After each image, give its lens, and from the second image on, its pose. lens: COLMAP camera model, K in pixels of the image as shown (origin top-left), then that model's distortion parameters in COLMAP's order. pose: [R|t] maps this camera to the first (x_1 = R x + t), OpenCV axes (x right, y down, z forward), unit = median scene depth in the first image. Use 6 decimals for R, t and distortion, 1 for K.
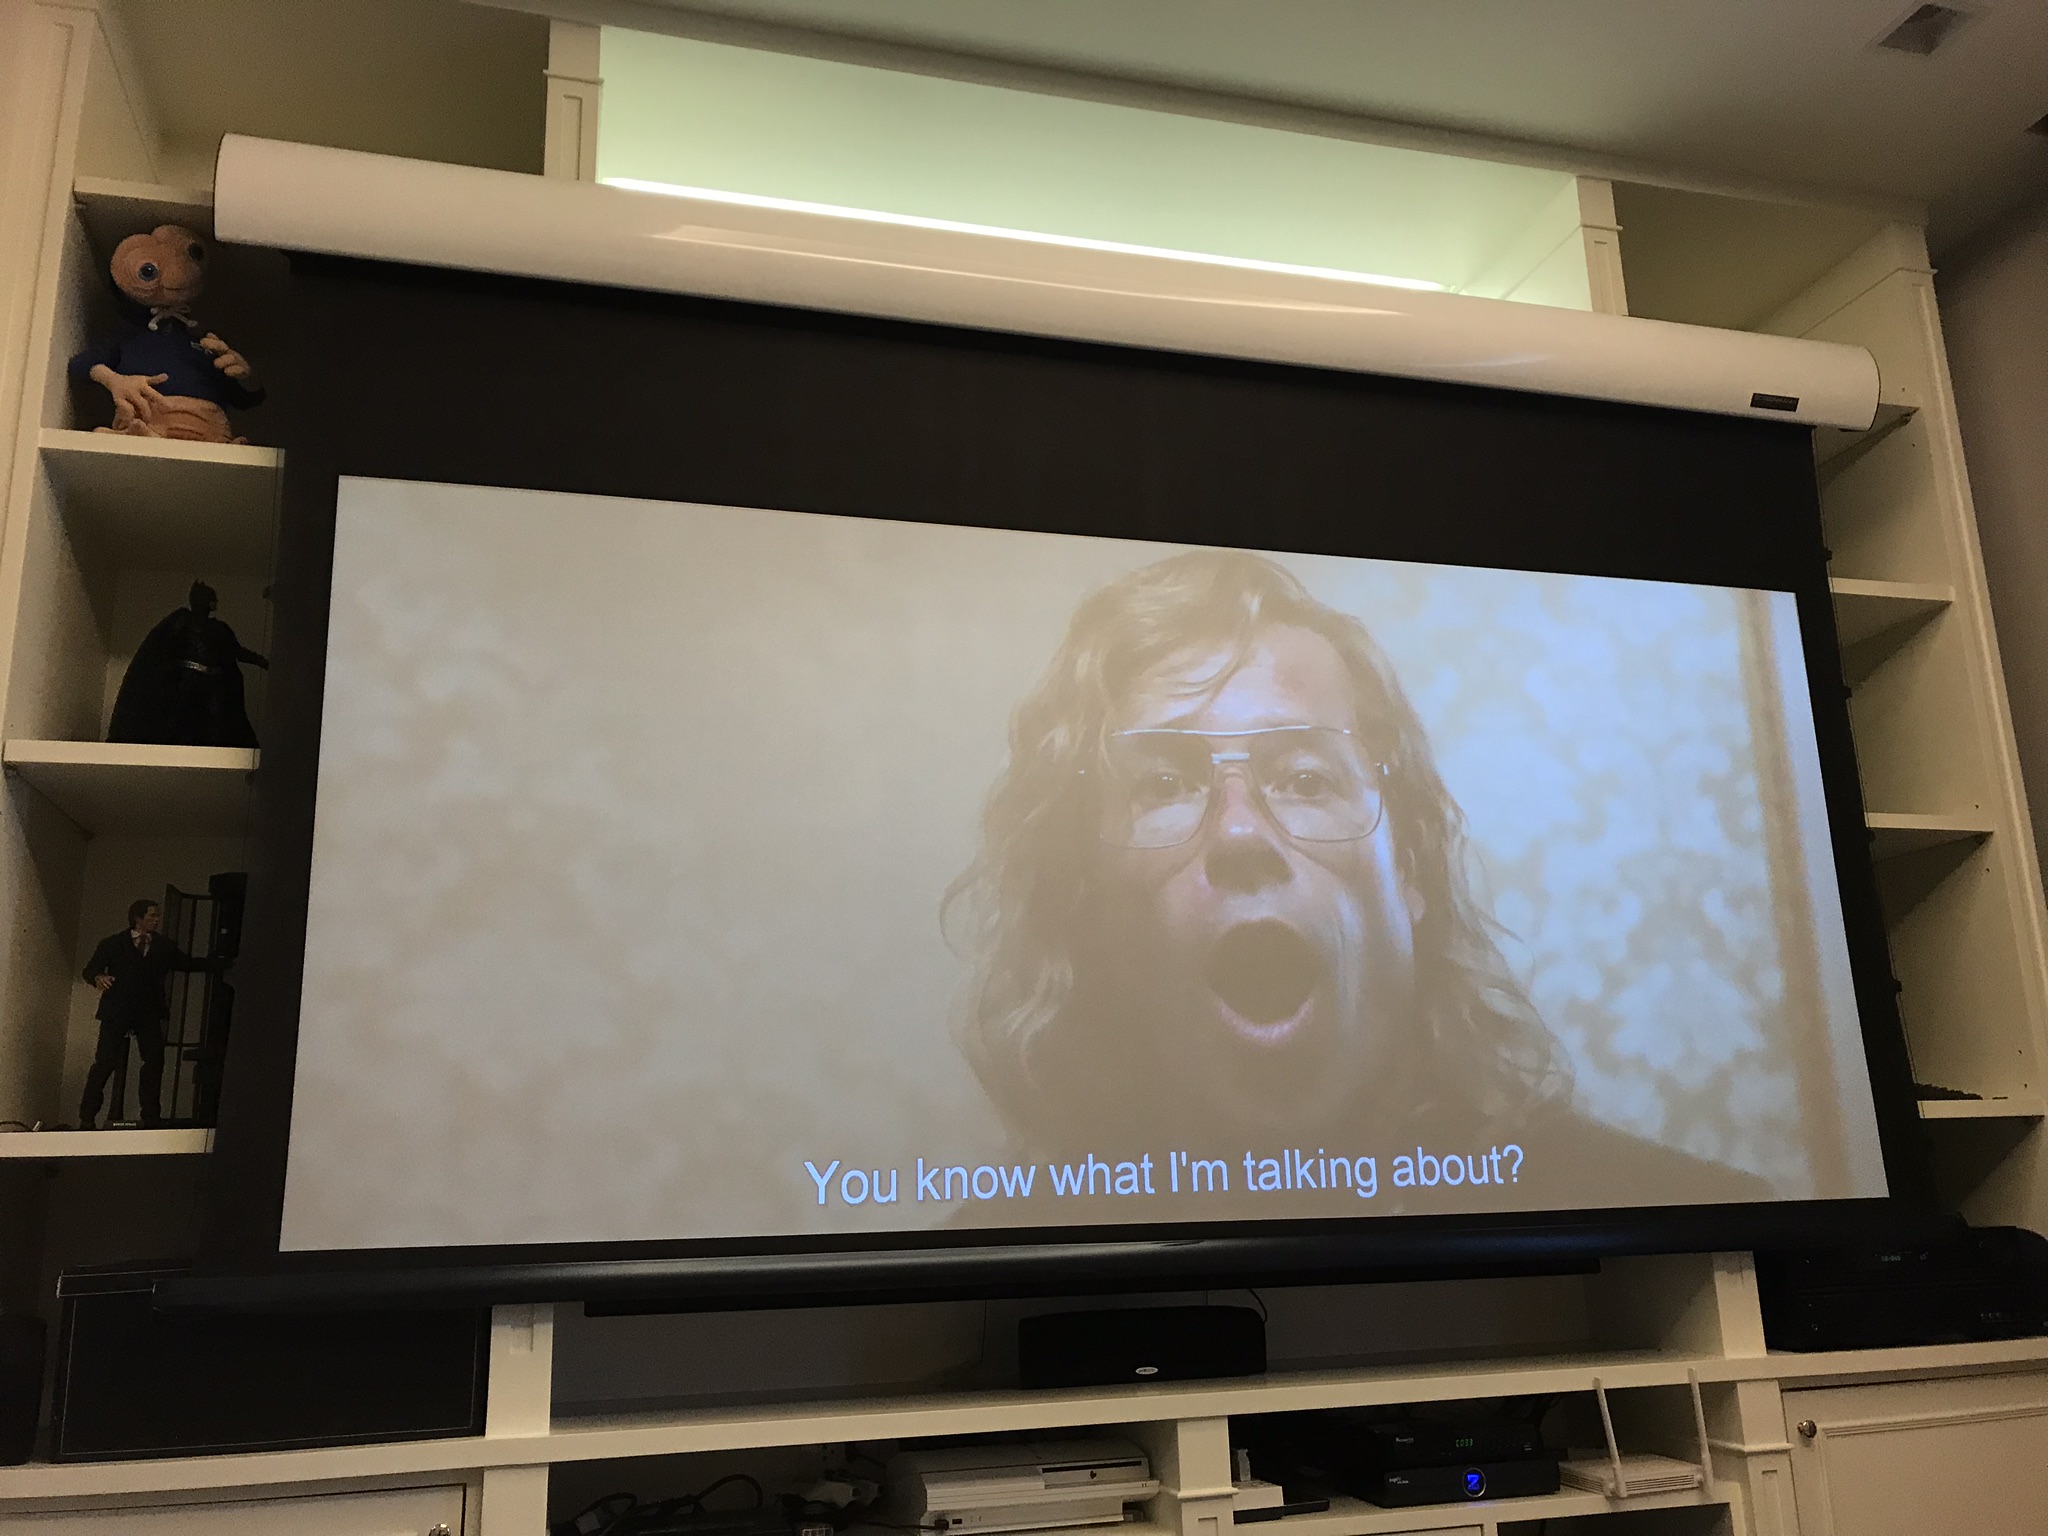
lens RADIAL K [[1690.6, 0, 1024.0], [0, 1690.6, 768.0], [0, 0, 1]] dist [0.000208, 0.004273]
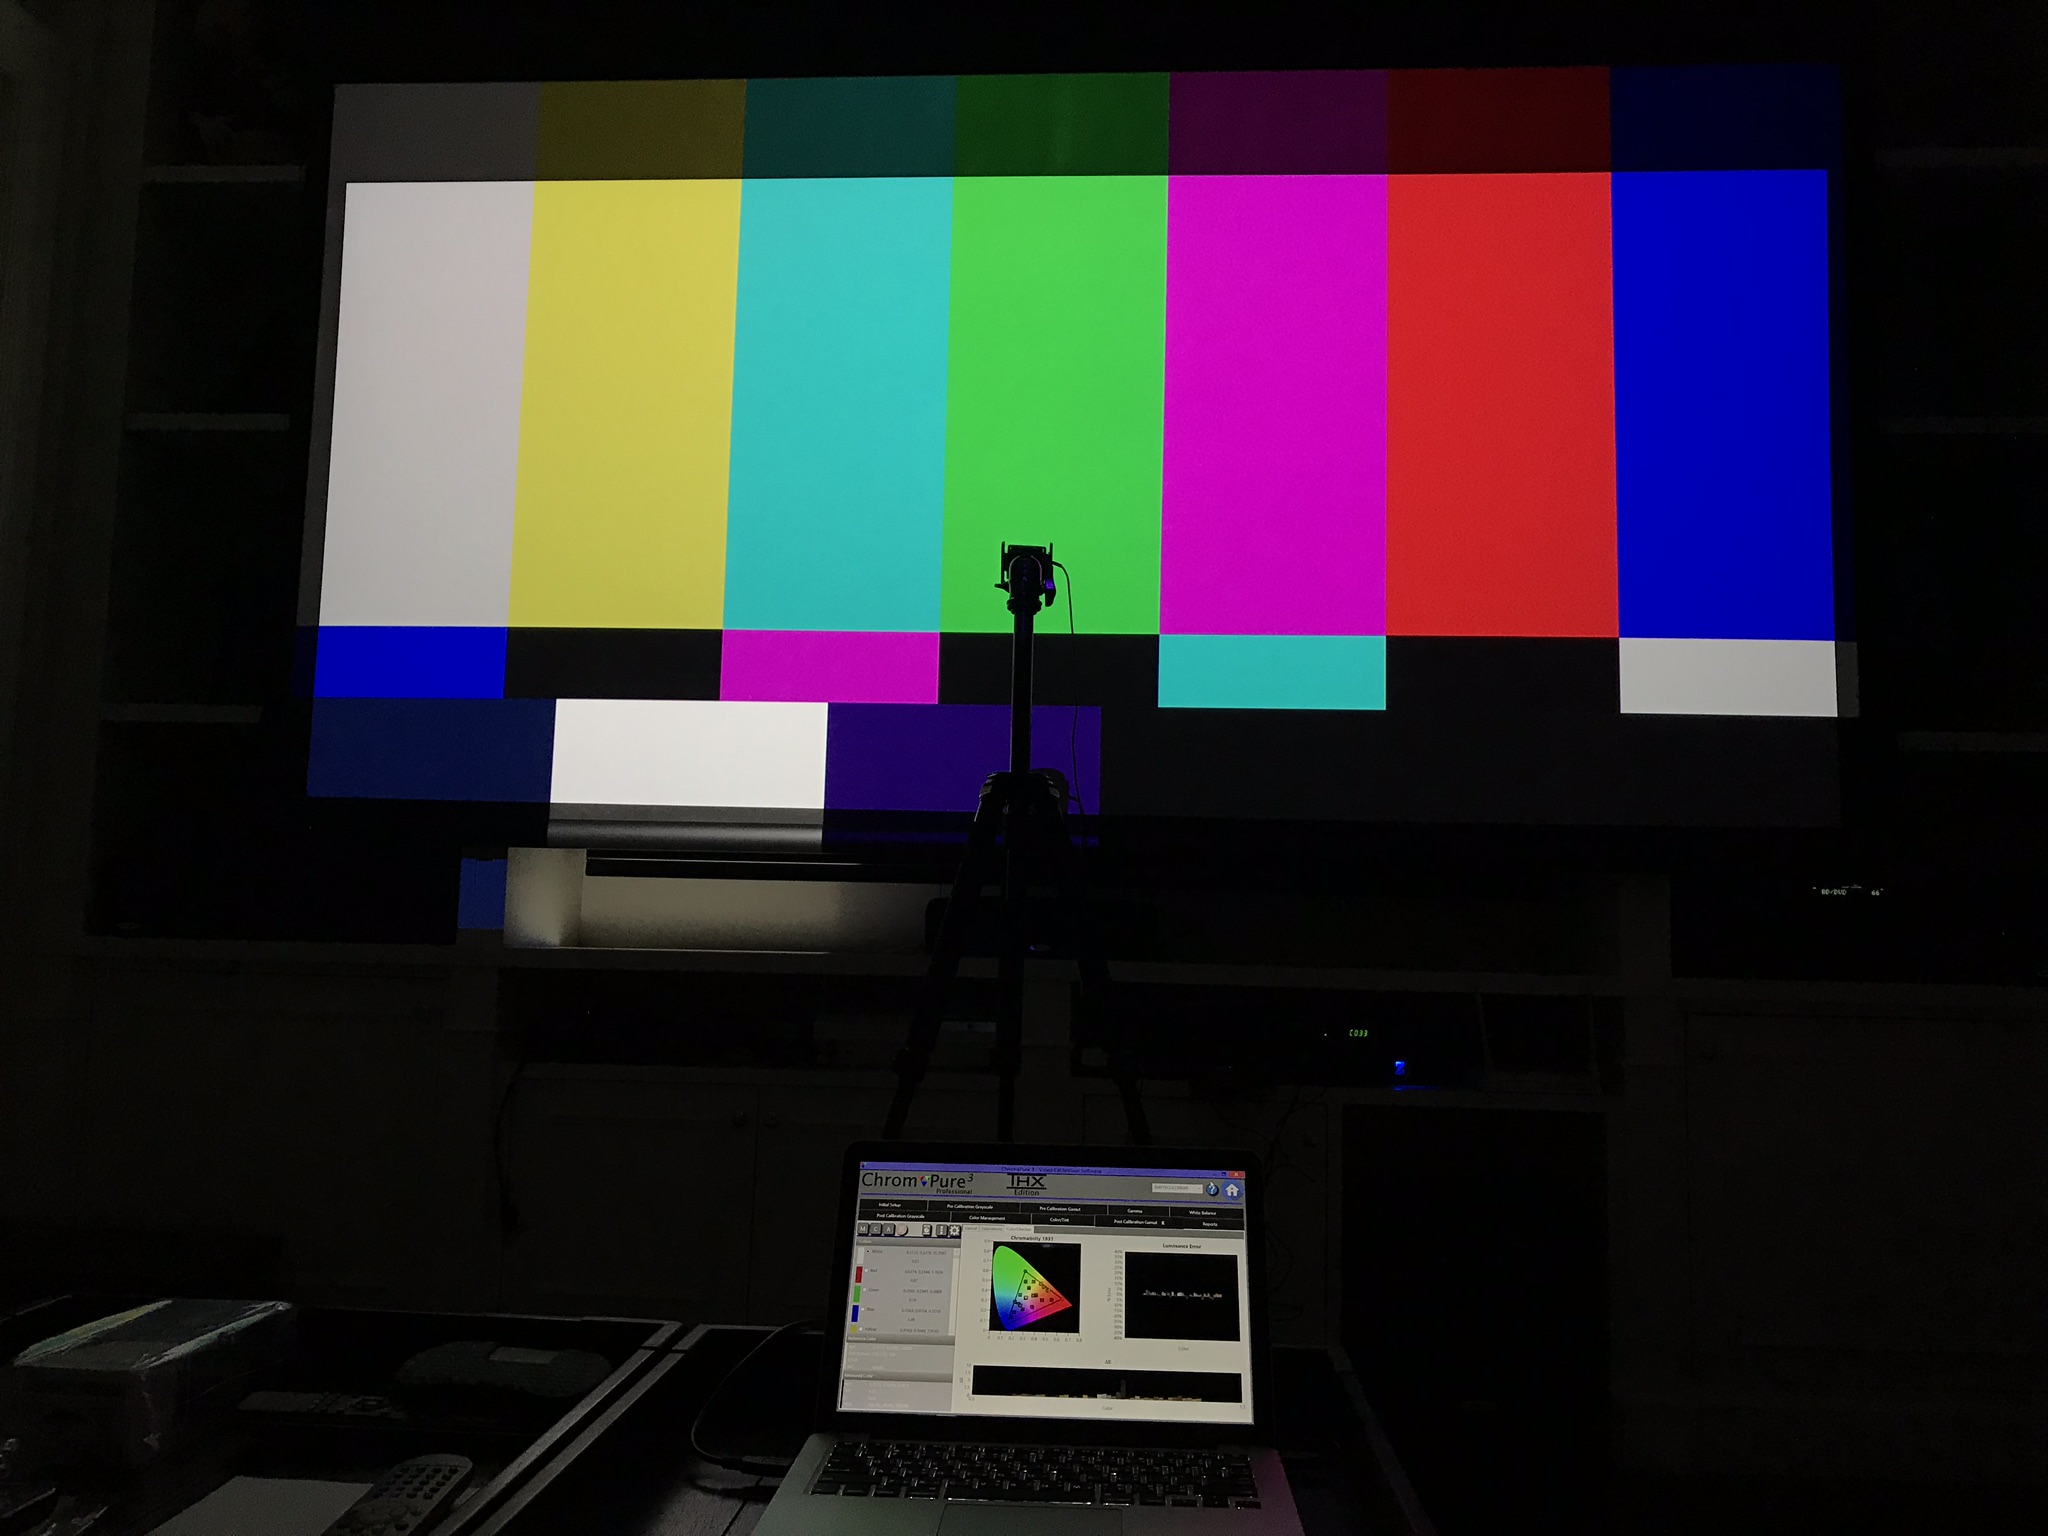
lens RADIAL K [[1690.6, 0, 1024.0], [0, 1690.6, 768.0], [0, 0, 1]] dist [0.000208, 0.004273]
pose [[0.938939, 0.021695, -0.343399, 0.458447], [0.032780, 0.987831, 0.152039, 0.070486], [0.342518, -0.154012, 0.926802, -0.021867]]
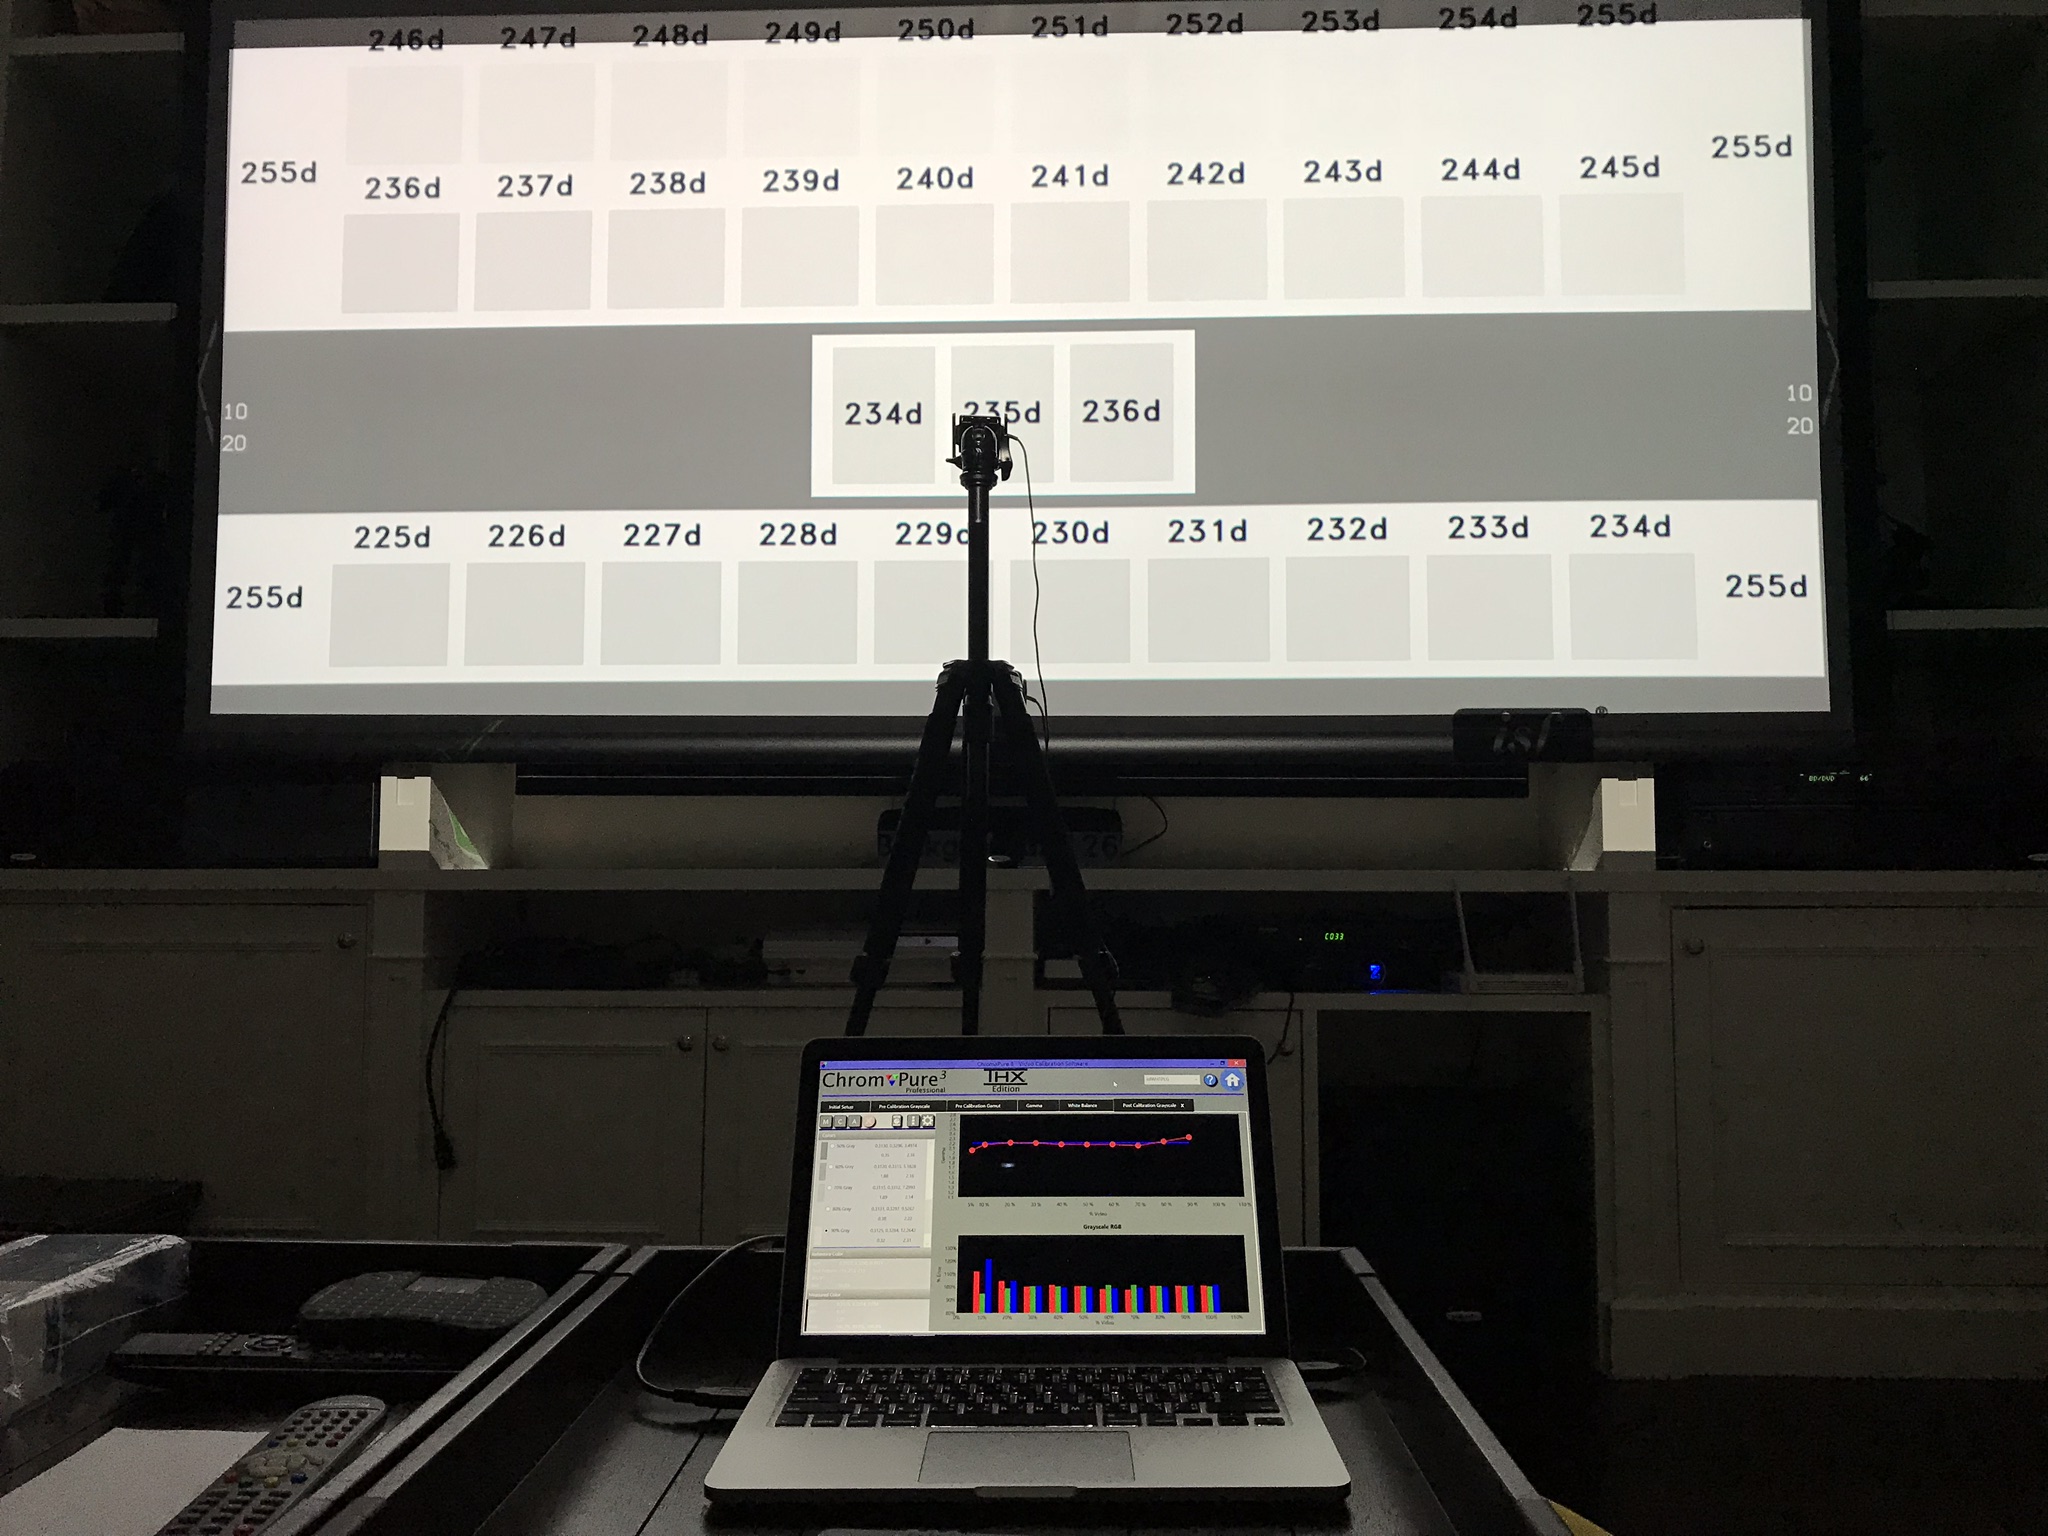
lens RADIAL K [[1690.2, 0, 1024.0], [0, 1690.2, 768.0], [0, 0, 1]] dist [0.011135, -0.020283]
pose [[0.950205, 0.013554, -0.311332, 0.433198], [0.047783, 0.980902, 0.188540, 0.102705], [0.307942, -0.194028, 0.931410, 0.021985]]
